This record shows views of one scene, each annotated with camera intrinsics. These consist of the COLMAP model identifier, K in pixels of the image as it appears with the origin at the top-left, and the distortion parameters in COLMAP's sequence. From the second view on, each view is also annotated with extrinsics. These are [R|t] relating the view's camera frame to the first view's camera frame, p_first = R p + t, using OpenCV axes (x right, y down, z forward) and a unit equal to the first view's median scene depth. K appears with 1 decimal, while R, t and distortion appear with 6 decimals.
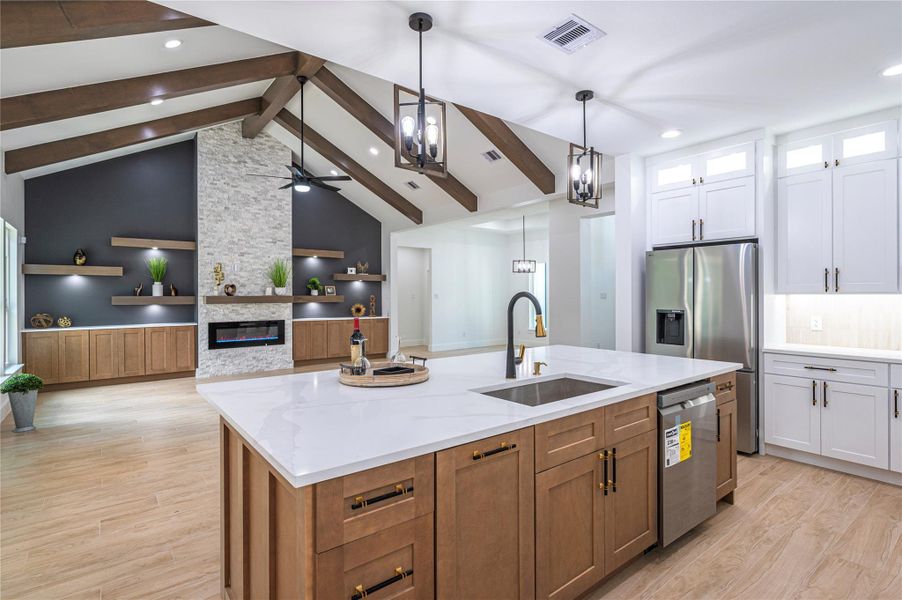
lens RADIAL K [[446.3, 0, 450.8], [0, 446.3, 296.6], [0, 0, 1]] dist [-0.000538, -0.000521]
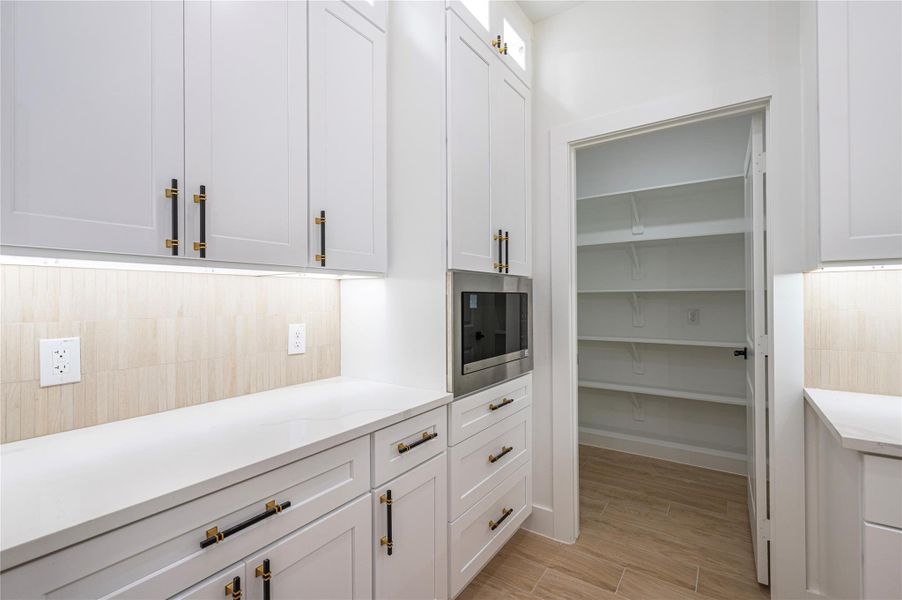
lens RADIAL K [[404.6, 0, 450.2], [0, 404.6, 293.3], [0, 0, 1]] dist [-0.000261, -0.000061]
pose [[-0.301245, 0.010830, 0.953485, 0.249793], [0.006406, 0.999936, -0.009334, 0.009271], [-0.953525, 0.003296, -0.301295, 0.436919]]
